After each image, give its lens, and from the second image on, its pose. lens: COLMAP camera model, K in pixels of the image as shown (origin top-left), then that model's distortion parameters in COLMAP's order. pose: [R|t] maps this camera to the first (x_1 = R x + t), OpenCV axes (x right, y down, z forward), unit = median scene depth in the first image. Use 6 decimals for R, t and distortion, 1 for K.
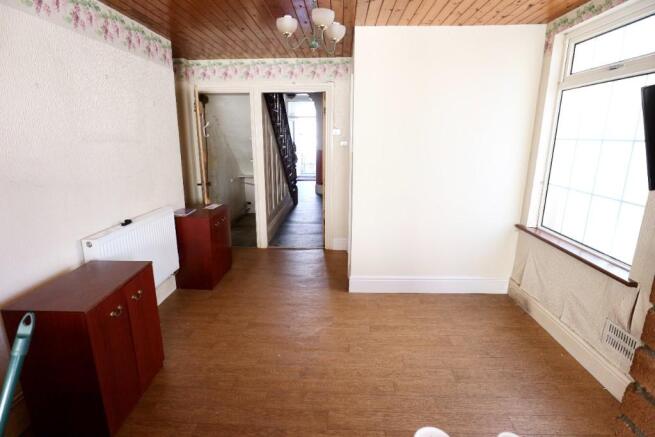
lens RADIAL K [[329.7, 0, 327.0], [0, 329.7, 216.7], [0, 0, 1]] dist [-0.028401, -0.000319]
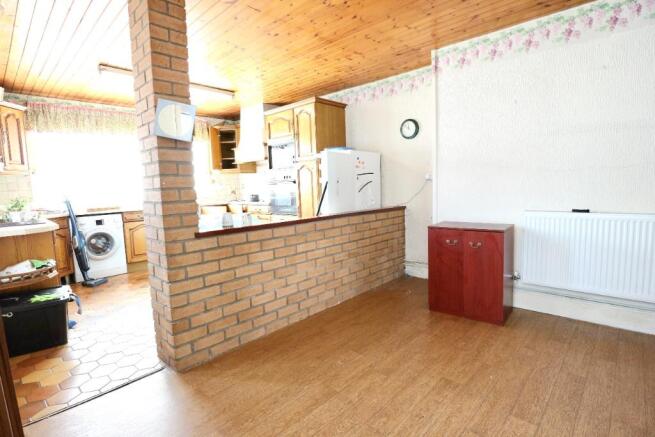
lens RADIAL K [[329.7, 0, 329.2], [0, 329.7, 219.4], [0, 0, 1]] dist [-0.028401, -0.000319]
pose [[-0.654074, 0.099011, -0.749923, 0.779083], [-0.145691, 0.956345, 0.253334, -0.114484], [0.742268, 0.274956, -0.611095, 1.227484]]
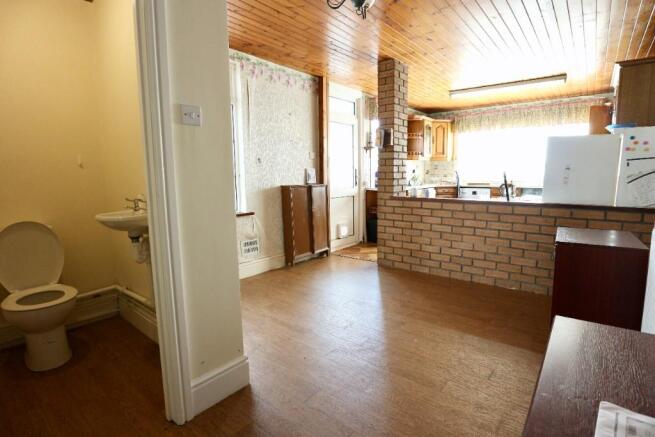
lens RADIAL K [[329.7, 0, 330.4], [0, 329.7, 216.9], [0, 0, 1]] dist [-0.028401, -0.000319]
pose [[-0.806136, -0.070971, 0.587459, -0.564772], [0.146424, 0.937981, 0.314247, -0.296822], [-0.573328, 0.339344, -0.745748, 1.981034]]
